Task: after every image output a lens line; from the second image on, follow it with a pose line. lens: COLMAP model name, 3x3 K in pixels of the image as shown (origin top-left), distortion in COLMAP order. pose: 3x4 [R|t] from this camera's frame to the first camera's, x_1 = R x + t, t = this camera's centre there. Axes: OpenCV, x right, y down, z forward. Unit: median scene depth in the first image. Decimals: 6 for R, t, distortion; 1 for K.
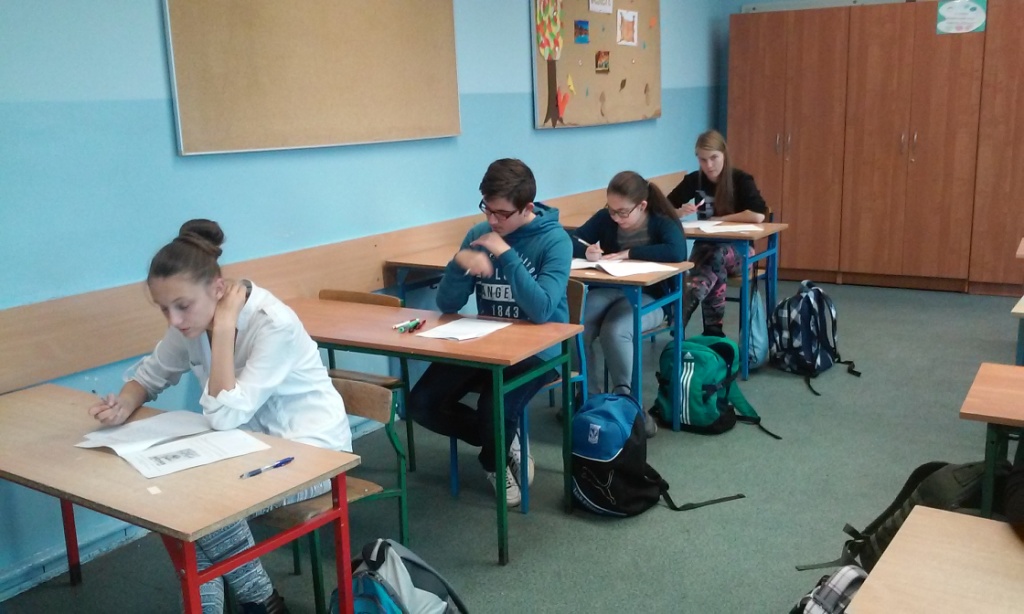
lens RADIAL K [[1004.1, 0, 506.9], [0, 1004.1, 314.3], [0, 0, 1]] dist [0.006381, 0.000000]
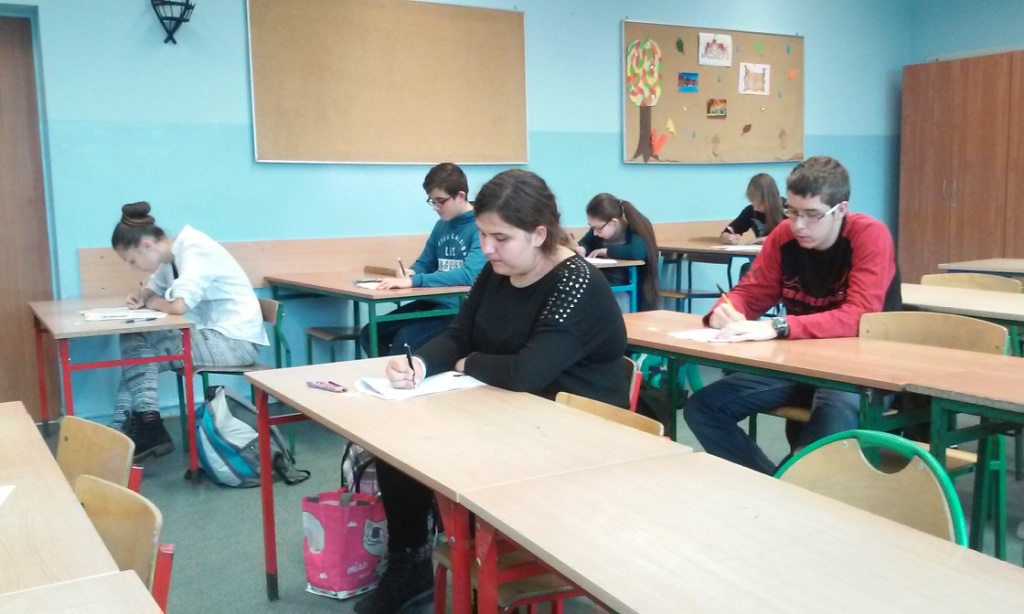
lens RADIAL K [[1004.1, 0, 514.4], [0, 1004.1, 310.8], [0, 0, 1]] dist [0.006381, 0.000000]
pose [[0.892973, 0.065892, -0.445260, 0.433113], [-0.103161, 0.992856, -0.059961, 0.070081], [0.438128, 0.099477, 0.893391, -0.093786]]
